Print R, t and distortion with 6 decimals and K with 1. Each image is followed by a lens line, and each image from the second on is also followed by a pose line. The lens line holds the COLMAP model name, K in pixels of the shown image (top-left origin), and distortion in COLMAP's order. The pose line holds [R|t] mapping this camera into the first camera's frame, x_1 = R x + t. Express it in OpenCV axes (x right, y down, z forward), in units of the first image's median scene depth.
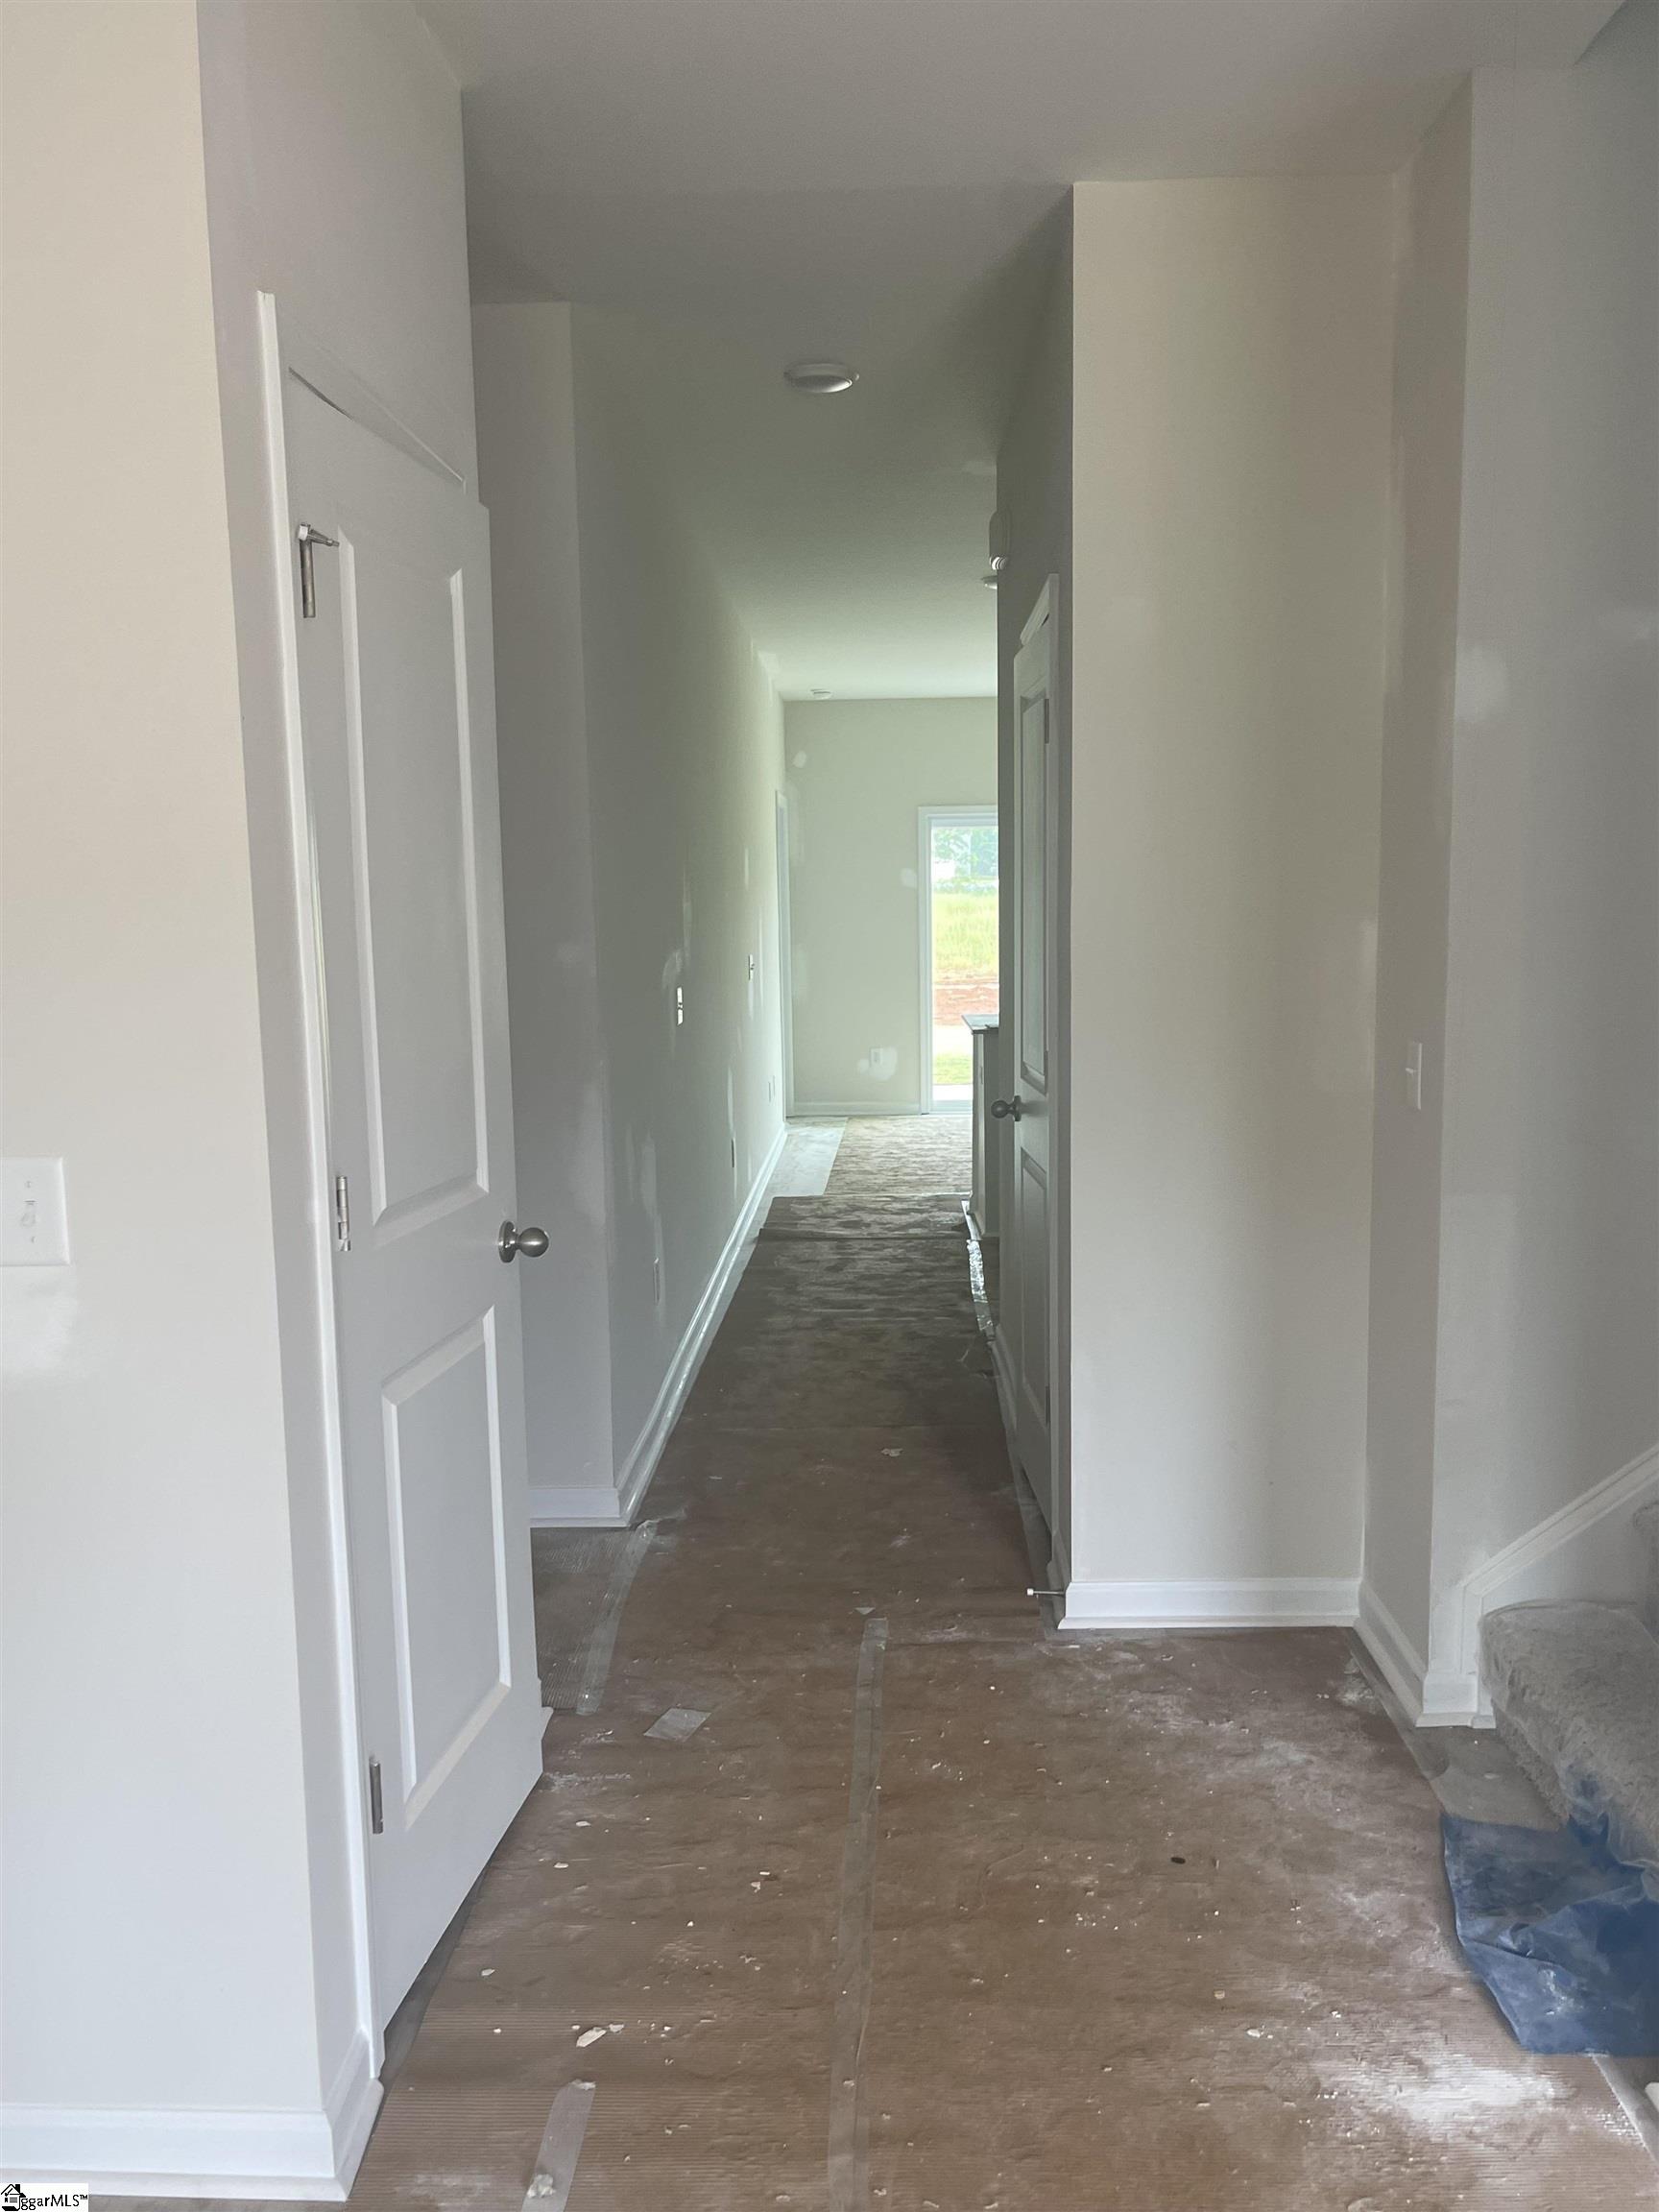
lens RADIAL K [[1730.5, 0, 829.5], [0, 1730.5, 1106.0], [0, 0, 1]] dist [-0.000319, -0.000022]
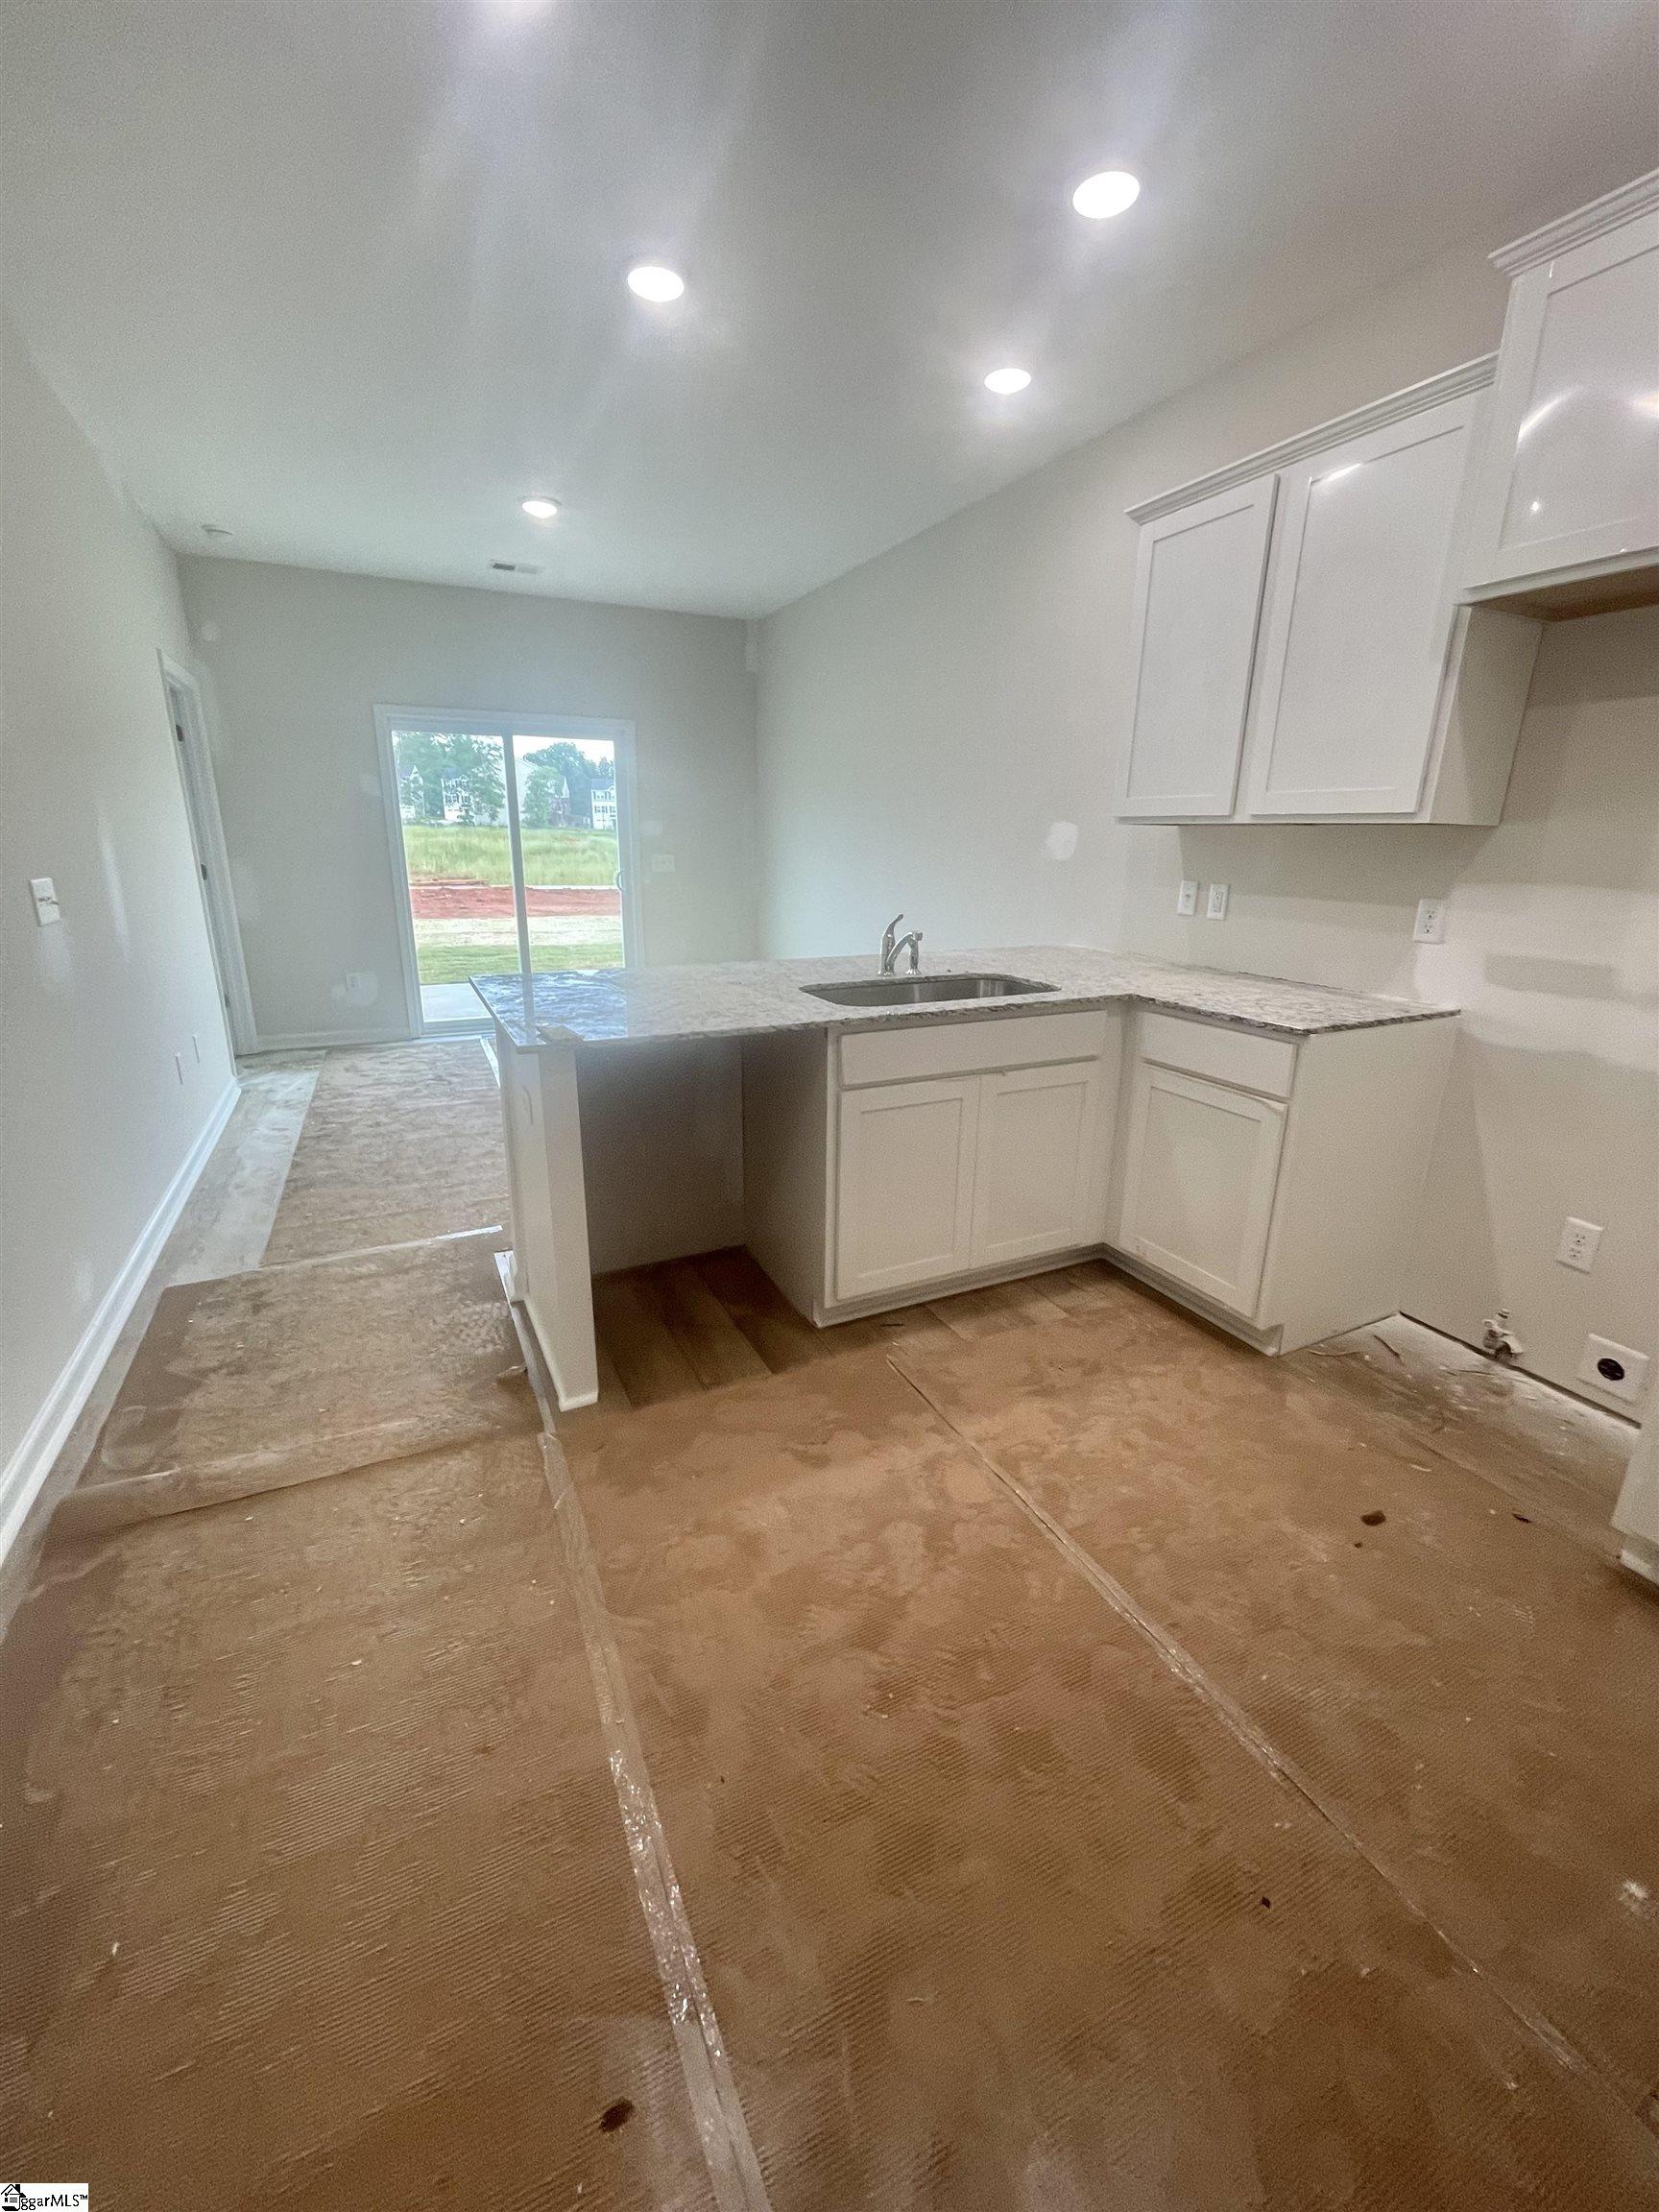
lens RADIAL K [[882.9, 0, 829.5], [0, 882.9, 1106.0], [0, 0, 1]] dist [-0.000472, -0.000142]
pose [[0.881166, -0.106119, 0.460745, 0.028954], [0.022970, 0.982944, 0.182464, -0.047172], [-0.472249, -0.150198, 0.868574, 0.480307]]
